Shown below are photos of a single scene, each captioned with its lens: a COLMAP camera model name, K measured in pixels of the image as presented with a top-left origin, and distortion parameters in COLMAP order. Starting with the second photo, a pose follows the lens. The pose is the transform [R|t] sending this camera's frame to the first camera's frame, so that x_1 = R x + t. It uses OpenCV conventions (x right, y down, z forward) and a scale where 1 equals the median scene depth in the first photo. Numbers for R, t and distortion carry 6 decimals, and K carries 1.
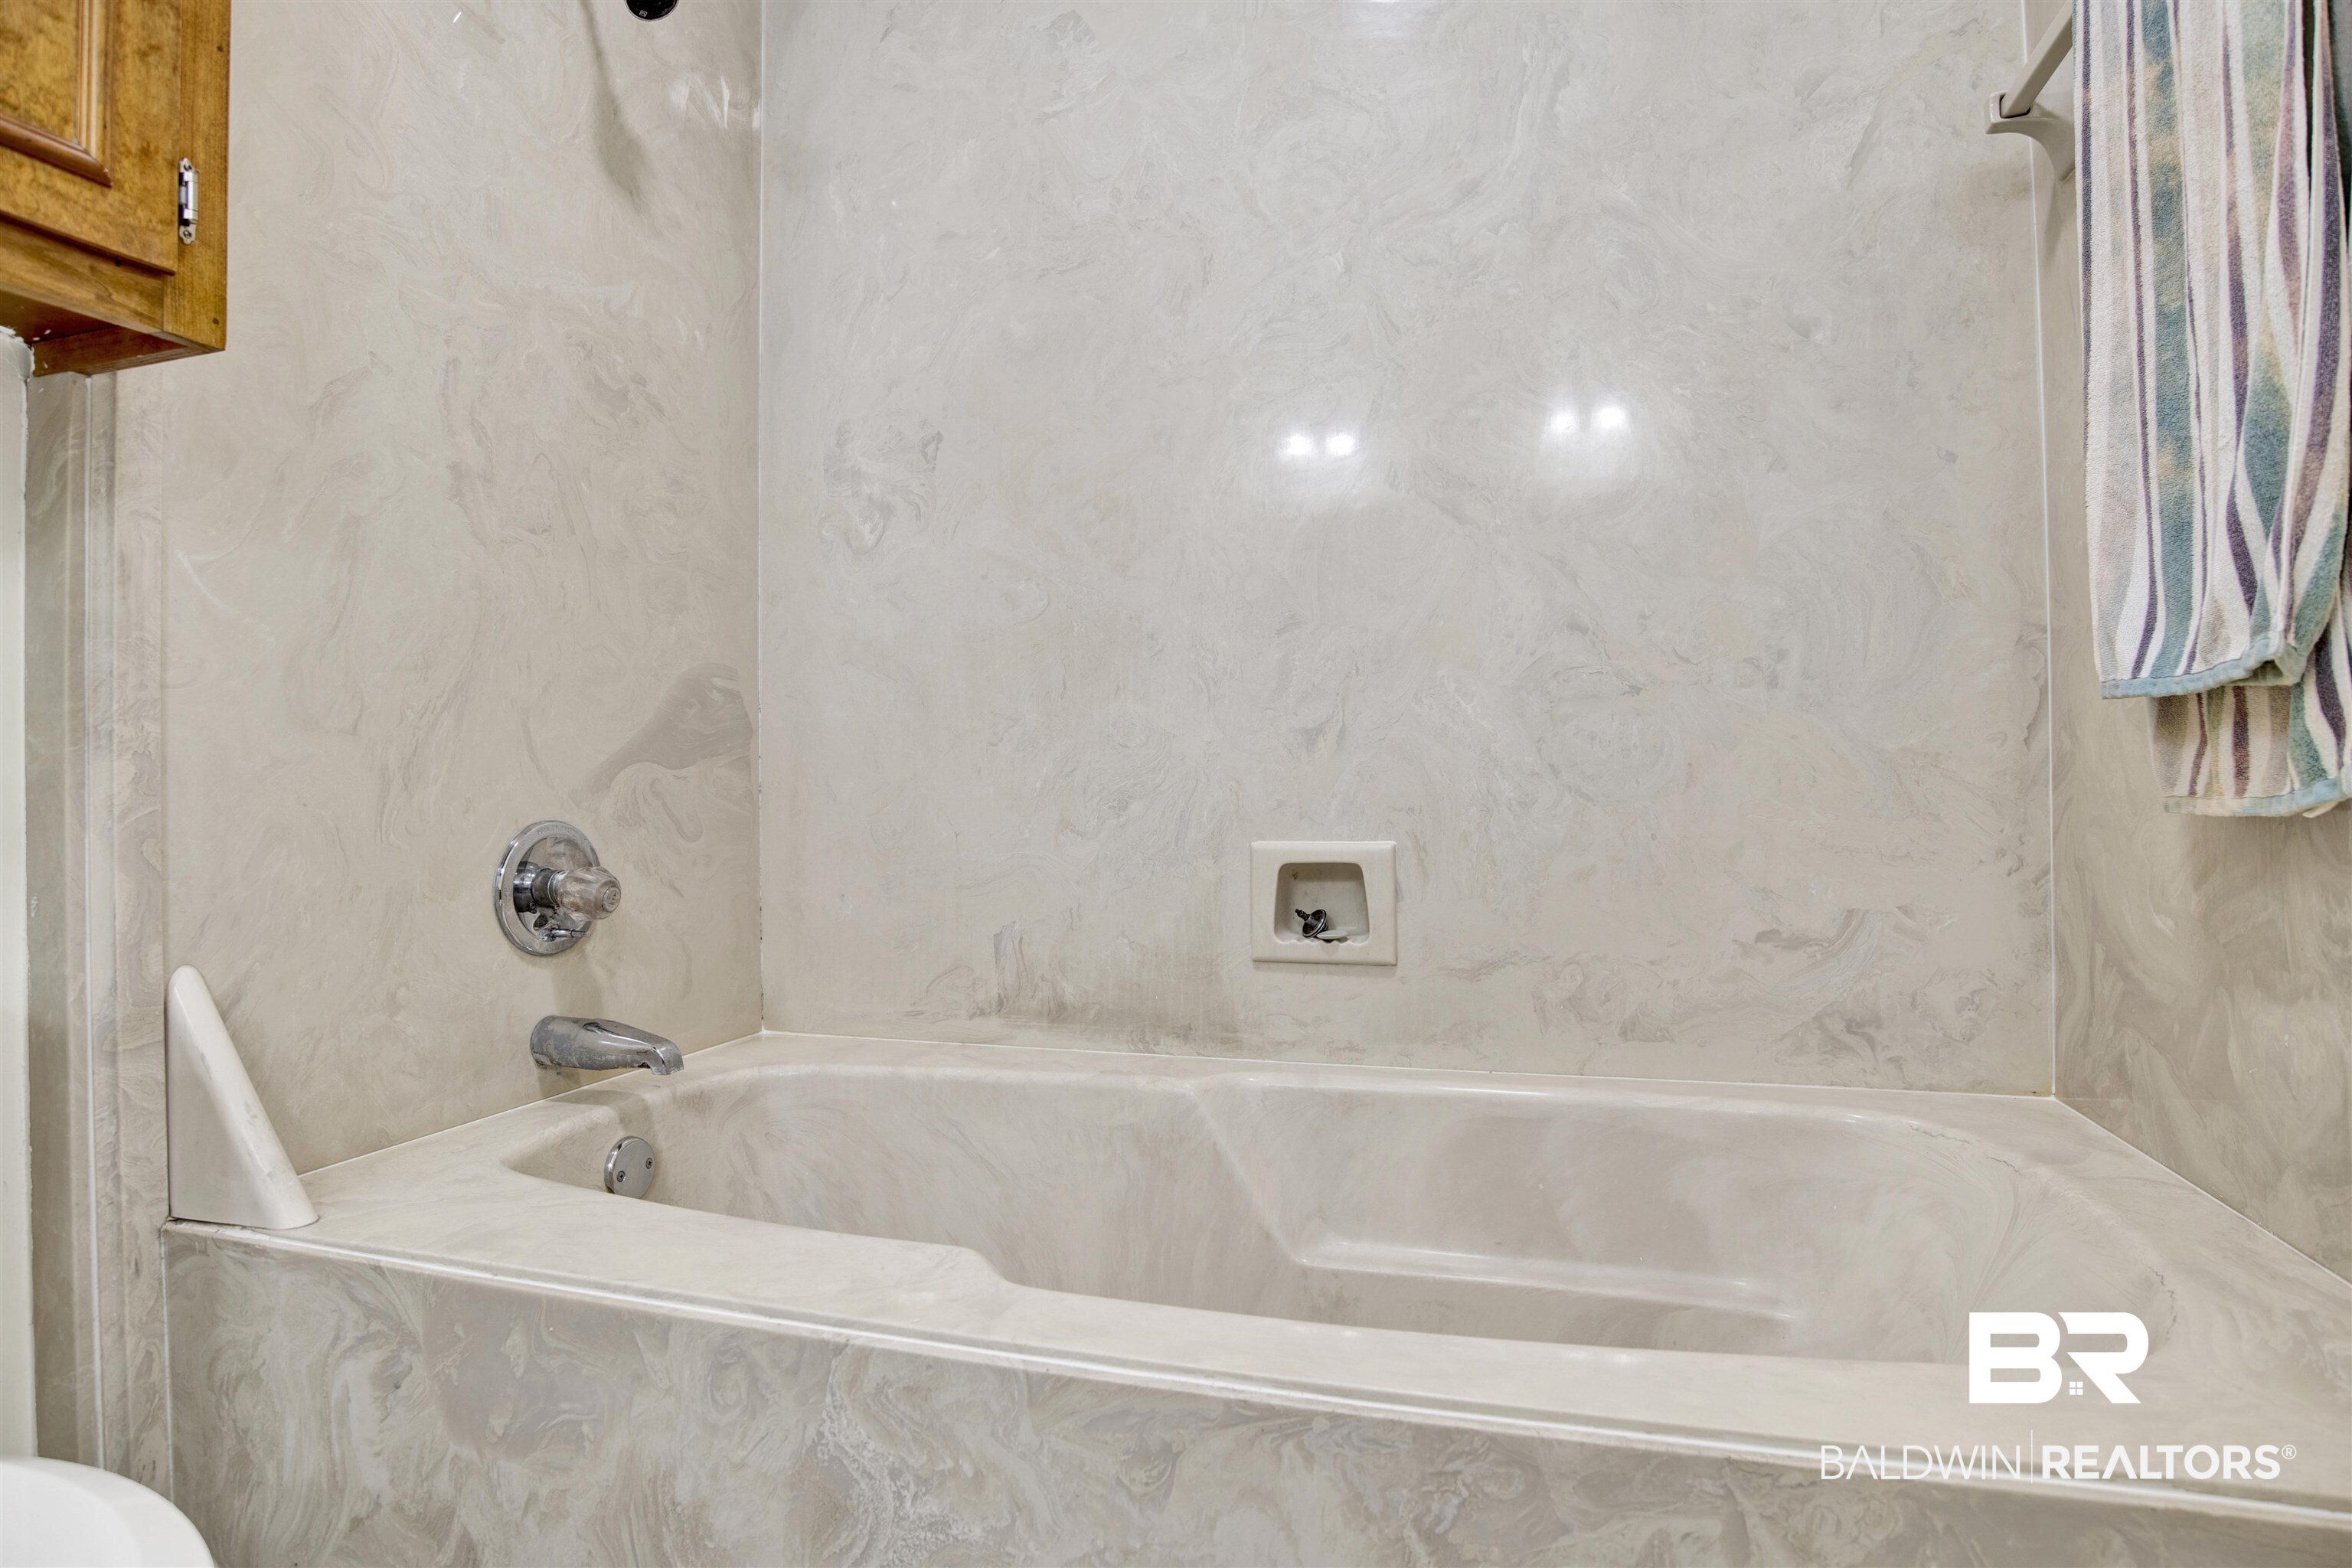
lens RADIAL K [[1227.8, 0, 1165.7], [0, 1227.8, 775.5], [0, 0, 1]] dist [-0.059070, 0.018803]
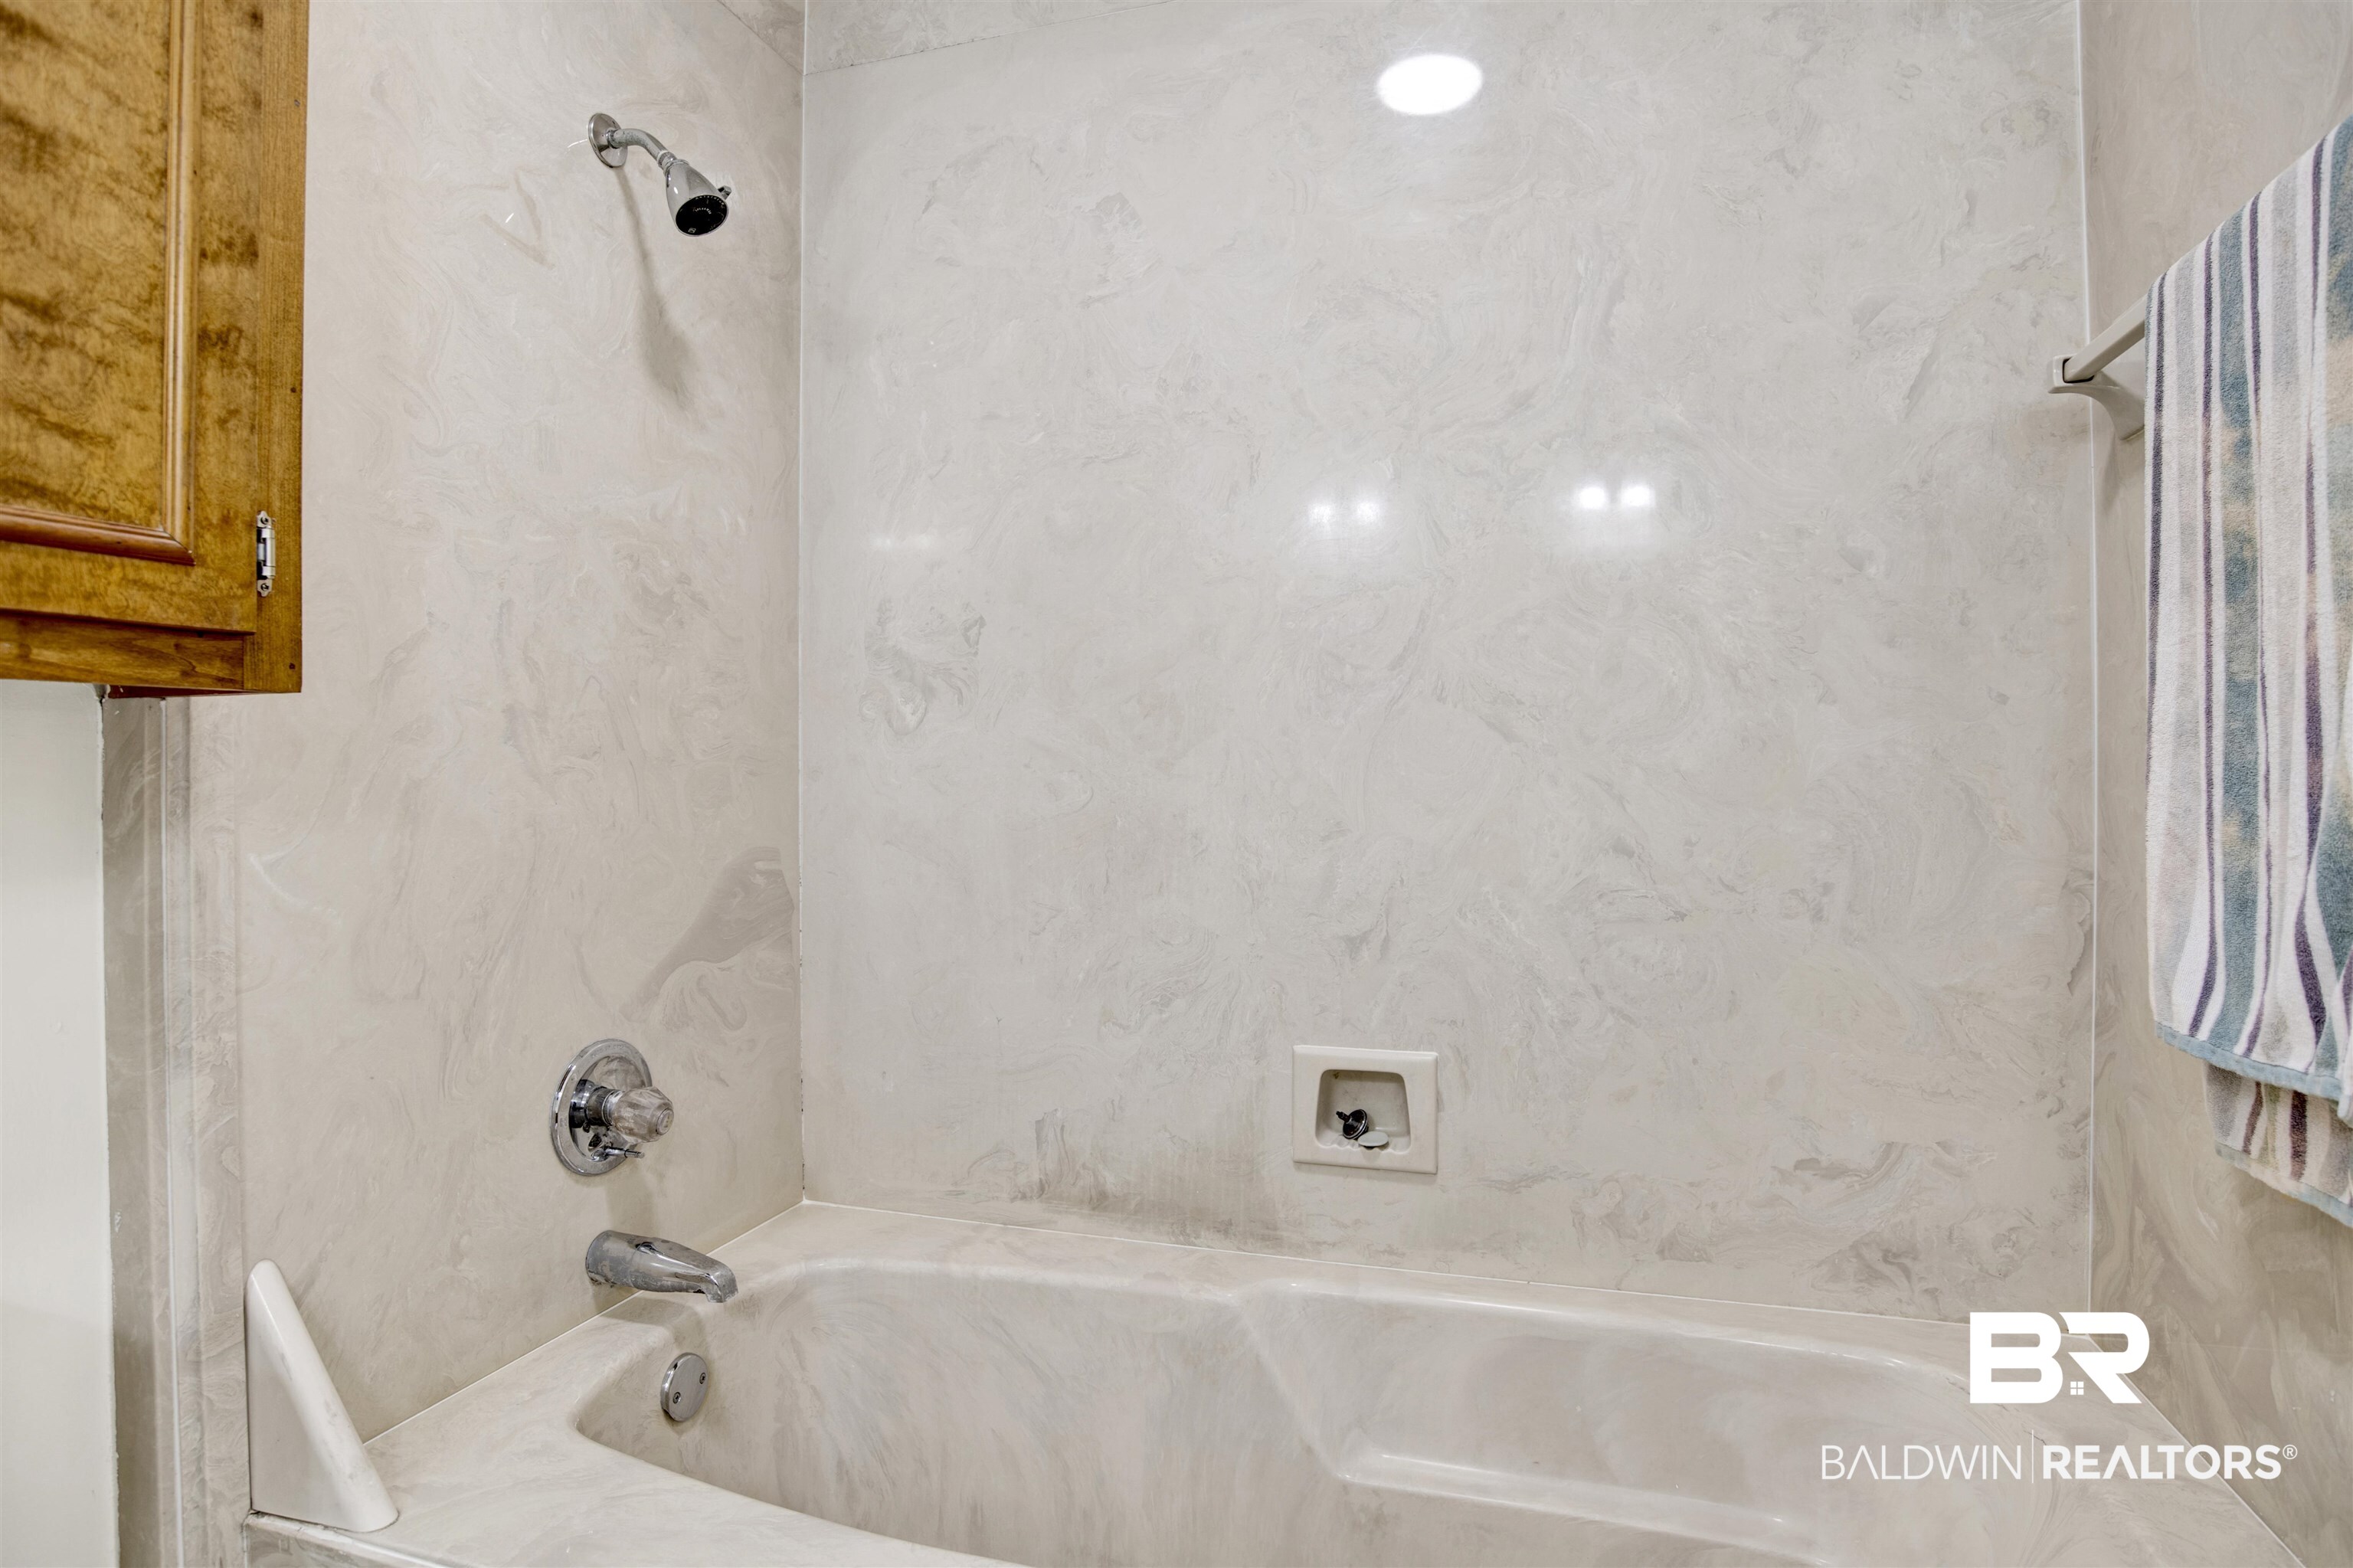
lens RADIAL K [[1235.9, 0, 1166.2], [0, 1235.9, 782.5], [0, 0, 1]] dist [-0.060675, 0.020673]
pose [[0.999963, 0.007509, -0.004088, -0.037114], [-0.007455, 0.999886, 0.013106, -0.199340], [0.004186, -0.013075, 0.999906, -0.010970]]
